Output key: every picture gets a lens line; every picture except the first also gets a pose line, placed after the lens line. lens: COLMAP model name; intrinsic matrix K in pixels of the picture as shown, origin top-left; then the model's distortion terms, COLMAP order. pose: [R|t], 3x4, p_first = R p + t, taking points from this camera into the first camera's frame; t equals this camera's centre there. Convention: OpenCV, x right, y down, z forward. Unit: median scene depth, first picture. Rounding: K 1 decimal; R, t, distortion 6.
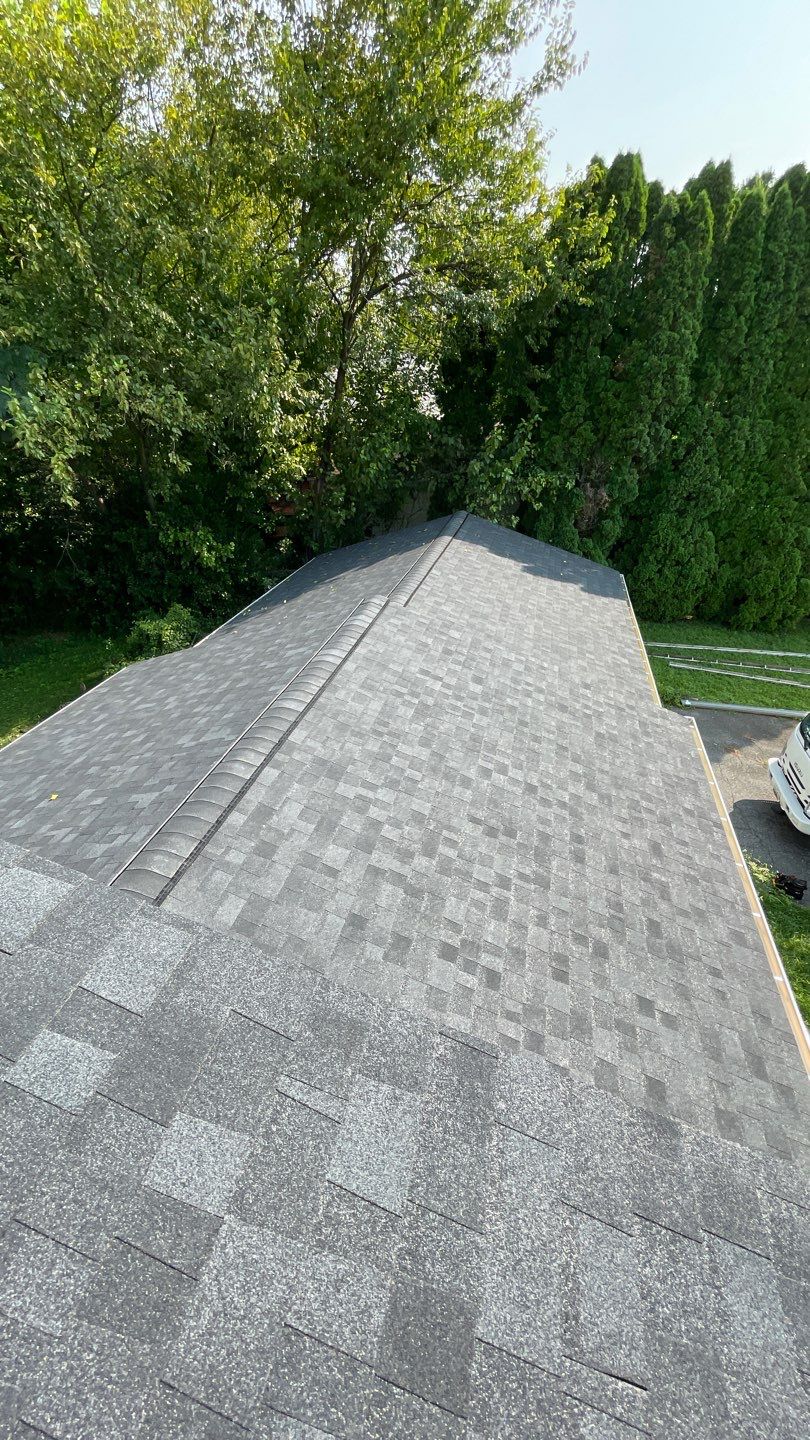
lens RADIAL K [[564.3, 0, 405.0], [0, 564.3, 720.0], [0, 0, 1]] dist [-0.010706, 0.000024]
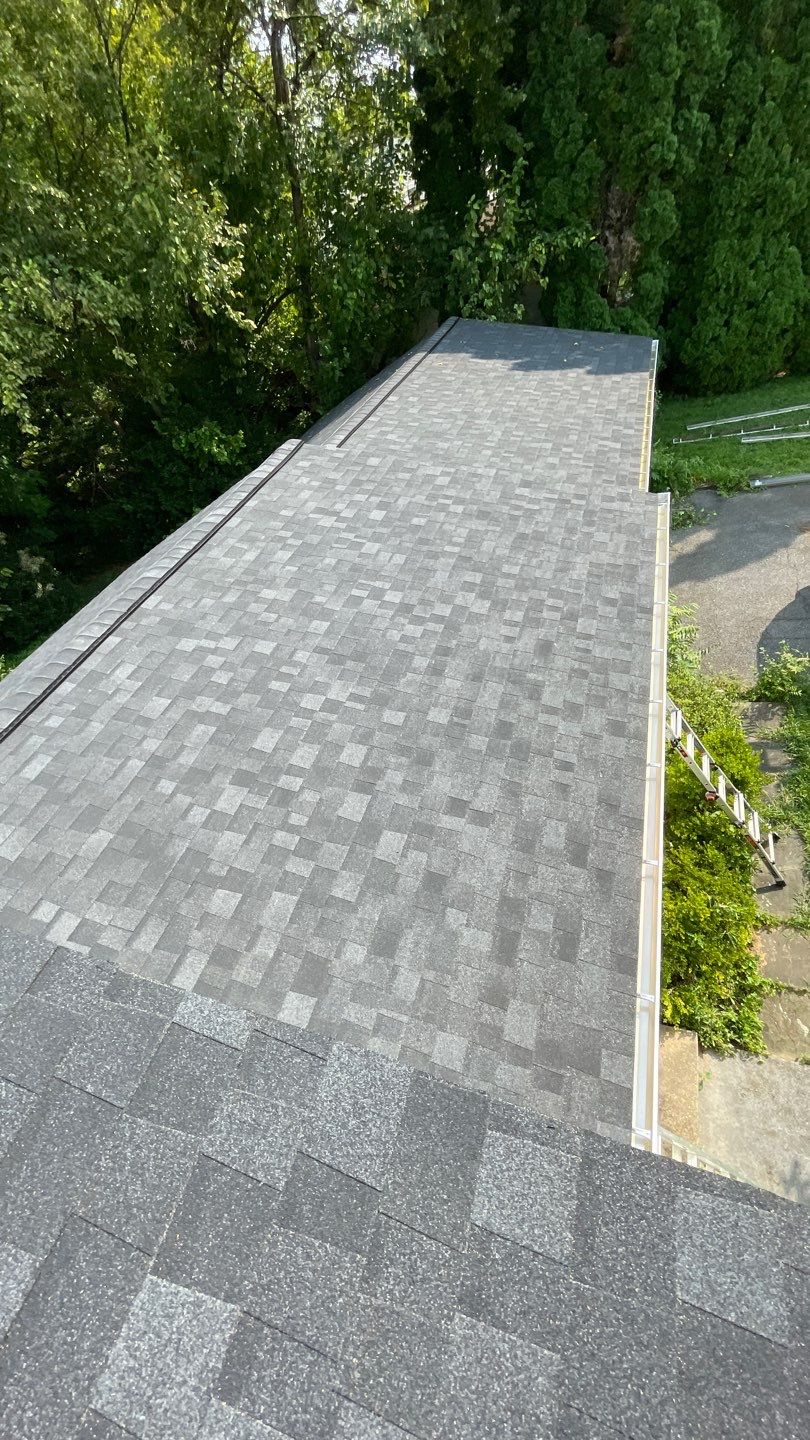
lens RADIAL K [[568.2, 0, 405.0], [0, 568.2, 720.0], [0, 0, 1]] dist [-0.020482, 0.004151]
pose [[0.958965, -0.153261, -0.238530, 0.250415], [0.200825, 0.961048, 0.189884, 0.072312], [0.200137, -0.229995, 0.952390, 0.046758]]
